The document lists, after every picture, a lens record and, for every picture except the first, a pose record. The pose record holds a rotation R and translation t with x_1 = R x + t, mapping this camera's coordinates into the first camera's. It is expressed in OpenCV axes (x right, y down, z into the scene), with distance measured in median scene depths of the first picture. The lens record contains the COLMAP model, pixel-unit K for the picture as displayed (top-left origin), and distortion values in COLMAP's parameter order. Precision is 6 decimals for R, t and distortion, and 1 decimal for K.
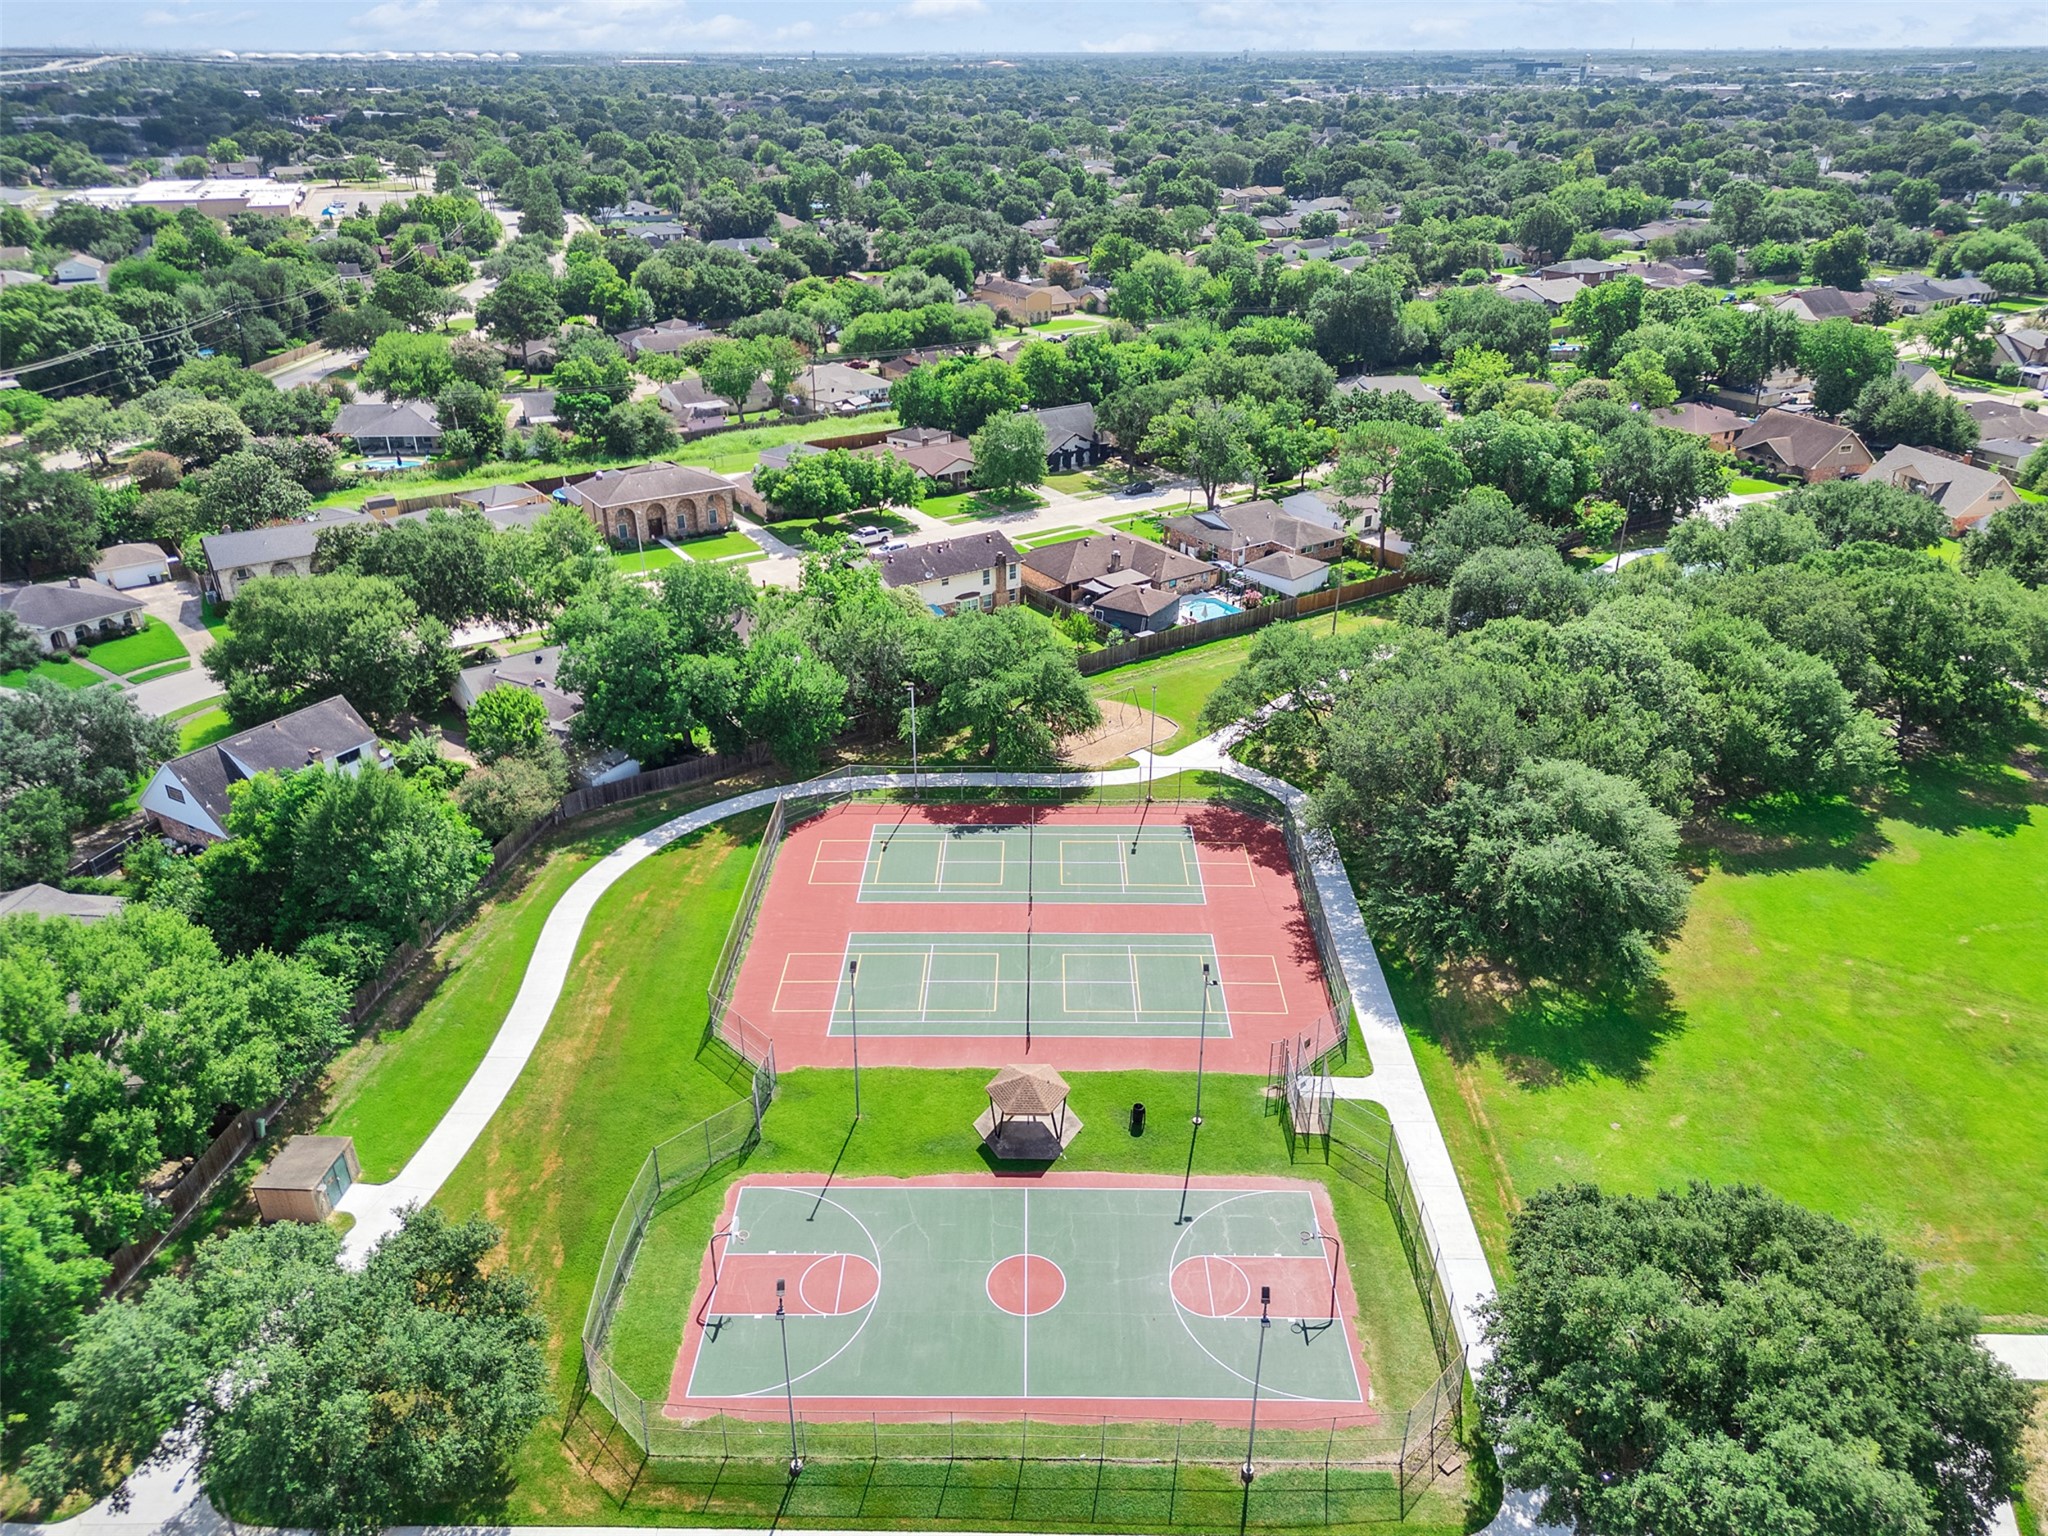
lens RADIAL K [[1437.9, 0, 1026.2], [0, 1437.9, 761.2], [0, 0, 1]] dist [0.073011, -0.073205]
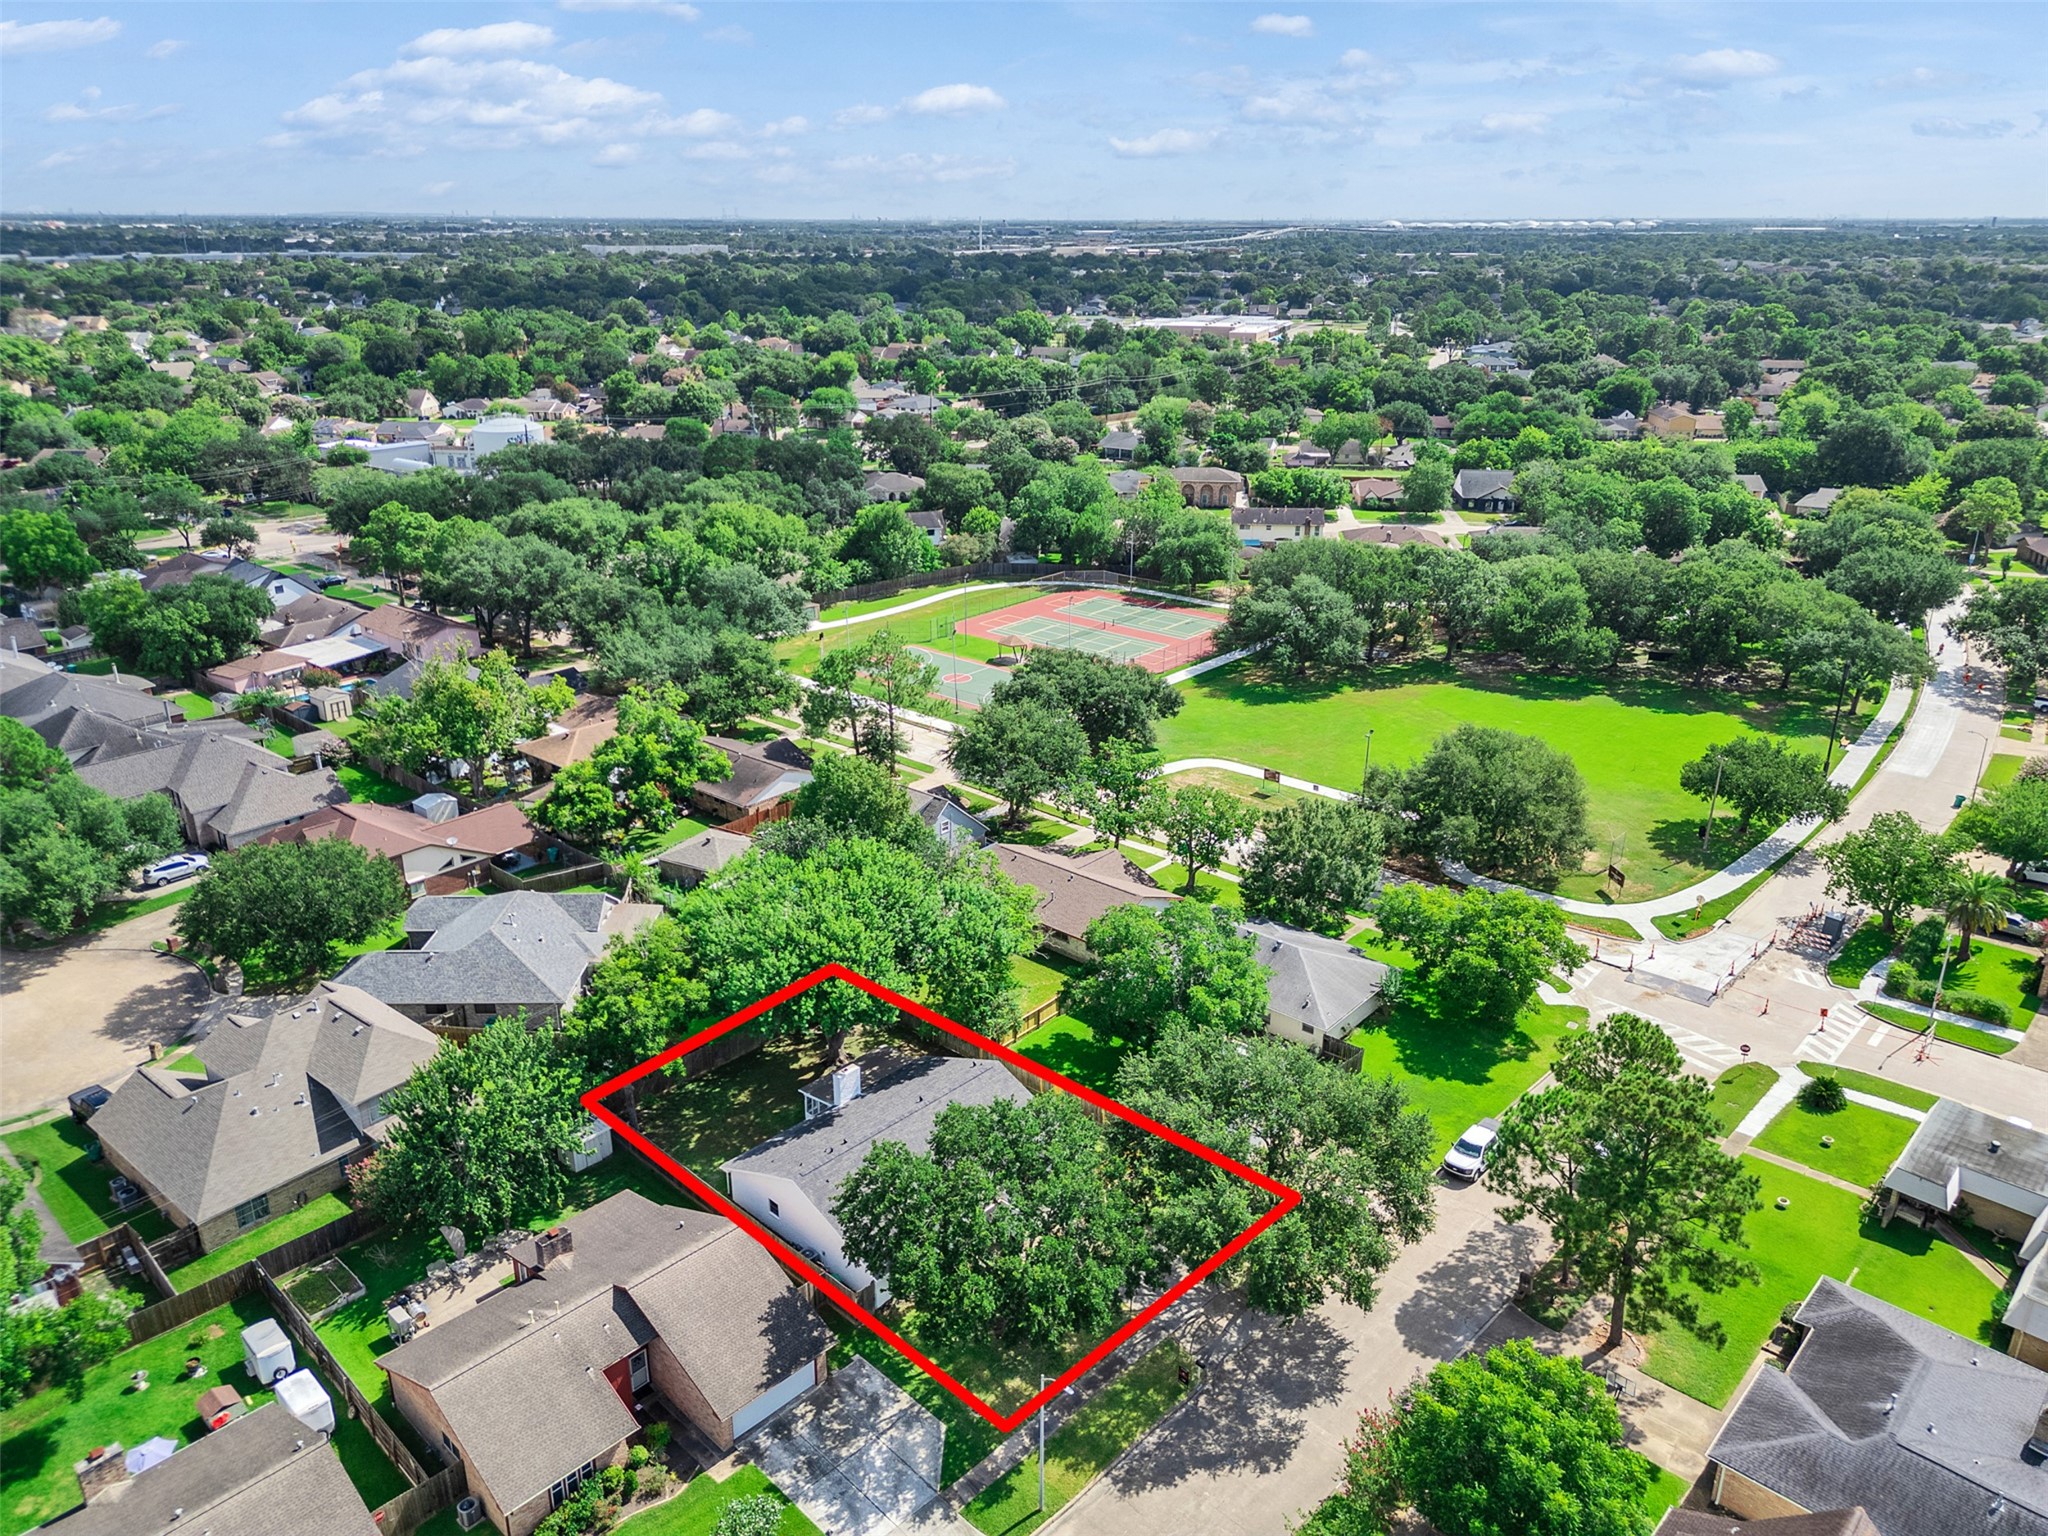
lens RADIAL K [[1437.9, 0, 1026.2], [0, 1437.9, 761.2], [0, 0, 1]] dist [0.073011, -0.073205]
pose [[0.762479, 0.229244, -0.605039, 1.070281], [-0.286380, 0.958114, 0.002121, 0.284051], [0.580183, 0.171654, 0.796193, -0.630208]]
